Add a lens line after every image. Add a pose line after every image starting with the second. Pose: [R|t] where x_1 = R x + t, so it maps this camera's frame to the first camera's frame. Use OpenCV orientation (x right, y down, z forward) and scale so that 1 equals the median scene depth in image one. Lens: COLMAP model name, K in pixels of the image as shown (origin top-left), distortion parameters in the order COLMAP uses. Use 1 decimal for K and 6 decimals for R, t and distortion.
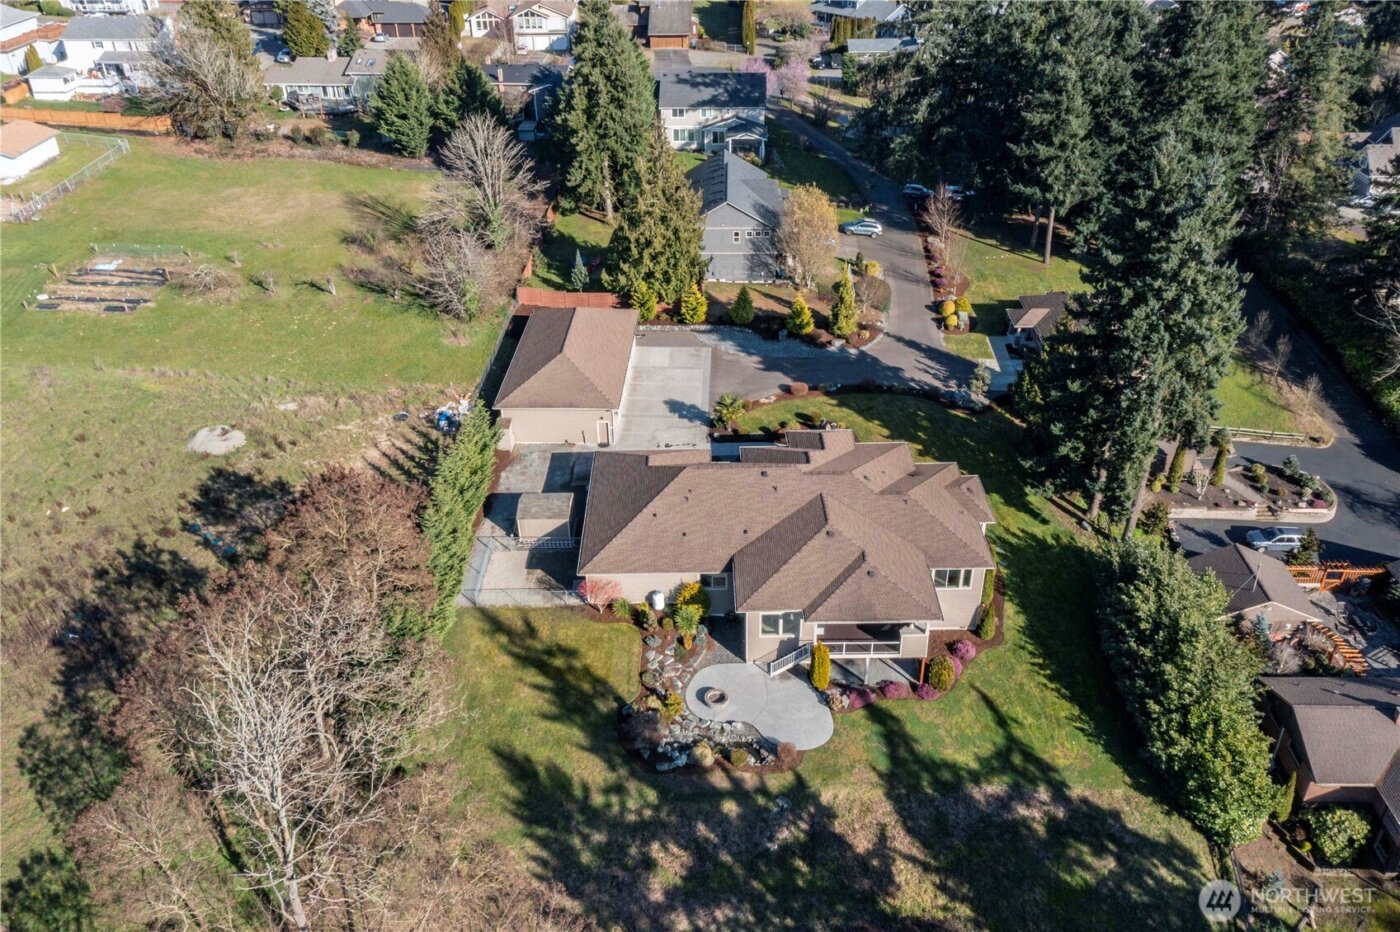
lens RADIAL K [[1113.8, 0, 700.0], [0, 1113.8, 466.0], [0, 0, 1]] dist [0.002067, 0.009725]
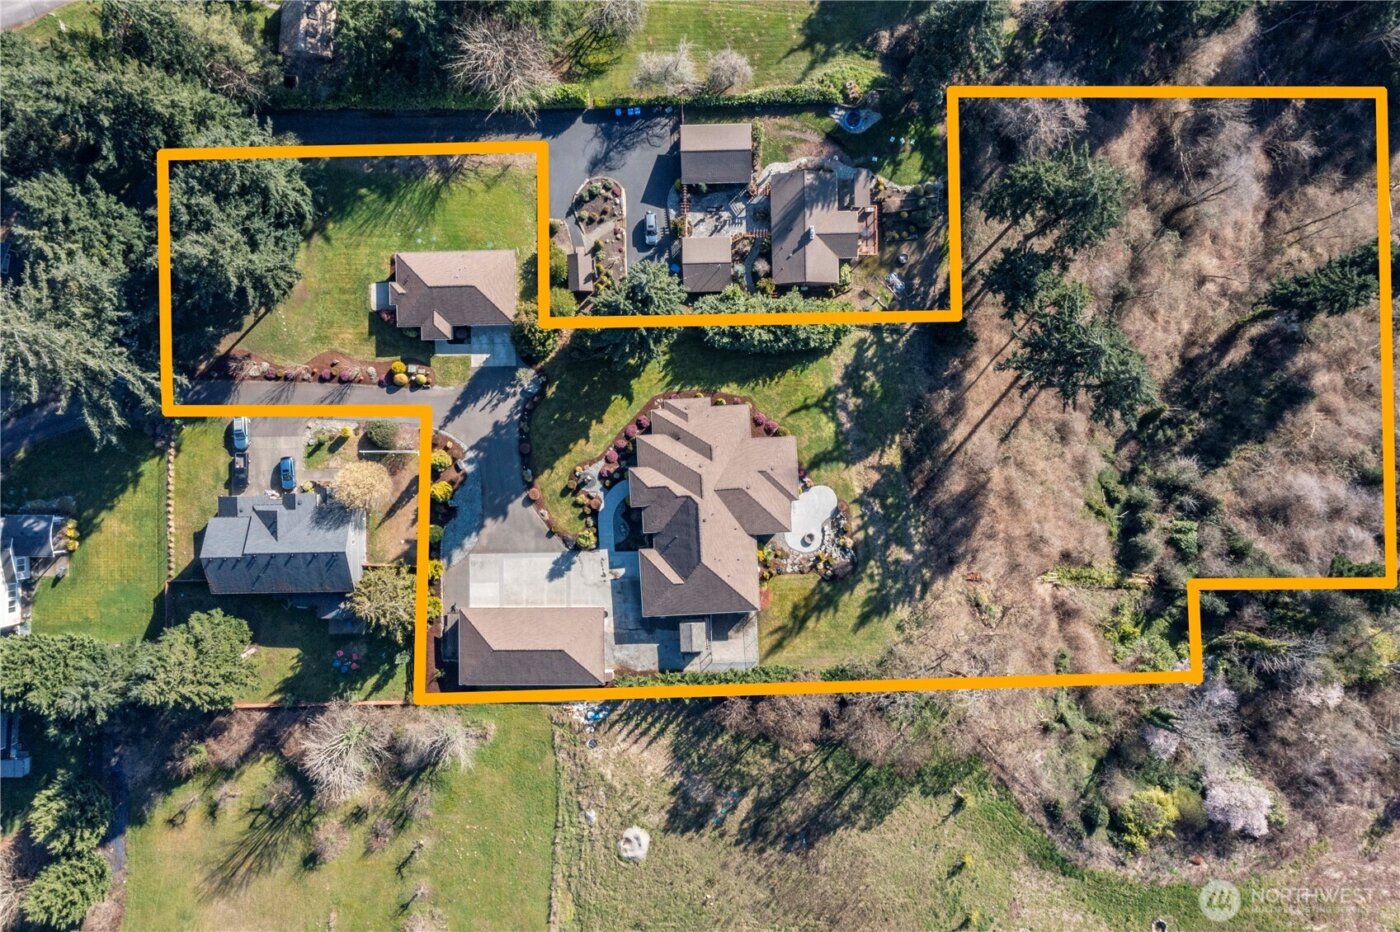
lens RADIAL K [[1113.8, 0, 700.0], [0, 1113.8, 466.0], [0, 0, 1]] dist [0.002067, 0.009725]
pose [[-0.048778, -0.998809, -0.000617, 0.166065], [0.555450, -0.027639, 0.831090, -1.706730], [-0.830118, 0.040196, 0.556137, -0.046711]]
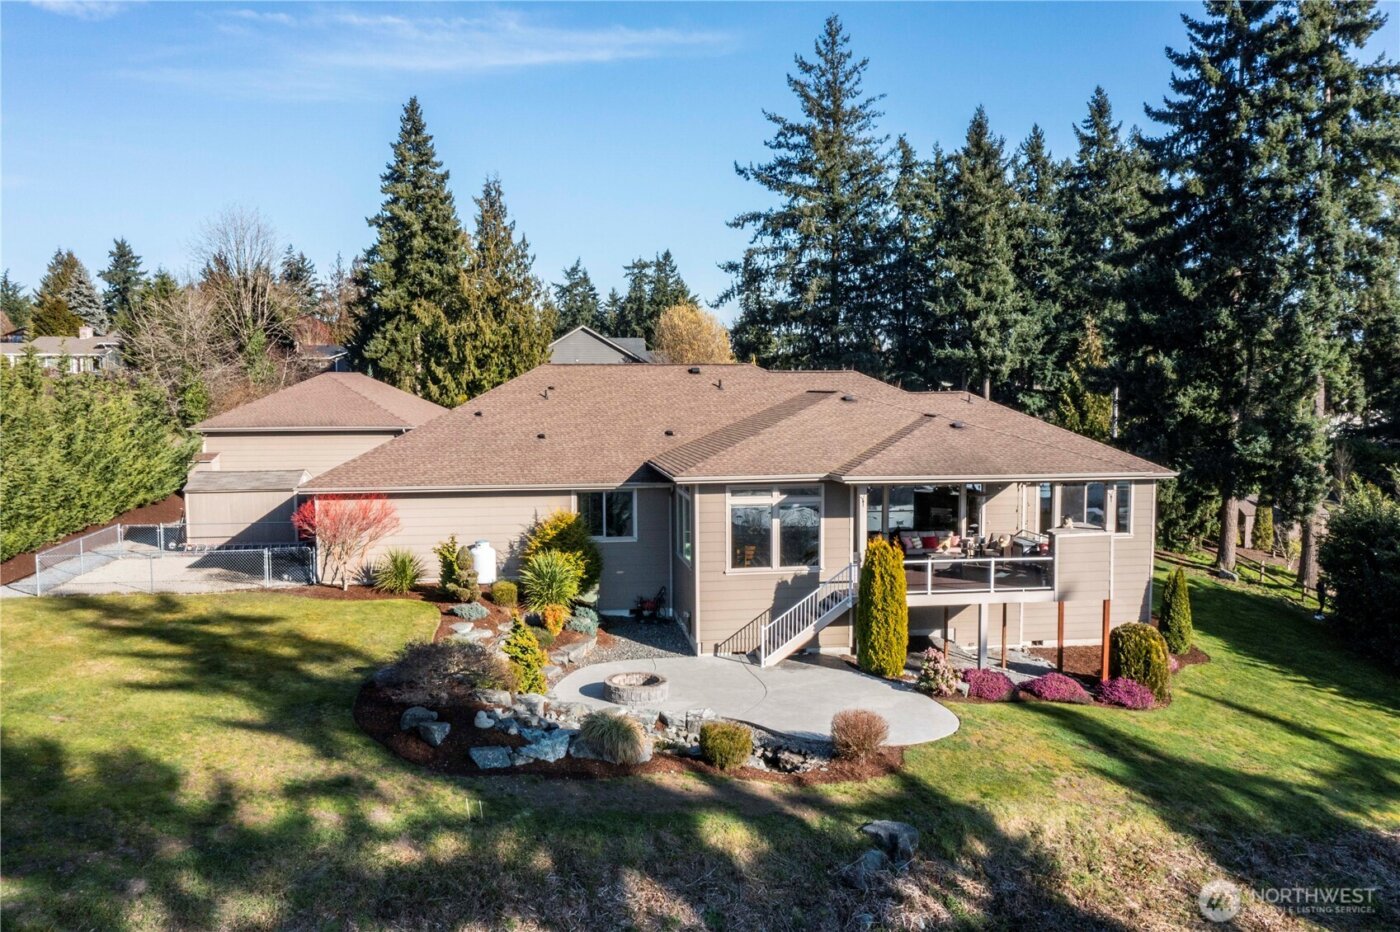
lens RADIAL K [[1113.8, 0, 700.0], [0, 1113.8, 466.0], [0, 0, 1]] dist [0.002067, 0.009725]
pose [[0.987097, 0.010319, 0.159791, -0.025527], [0.067784, 0.877168, -0.475376, 0.318417], [-0.145069, 0.480074, 0.865150, 0.612842]]
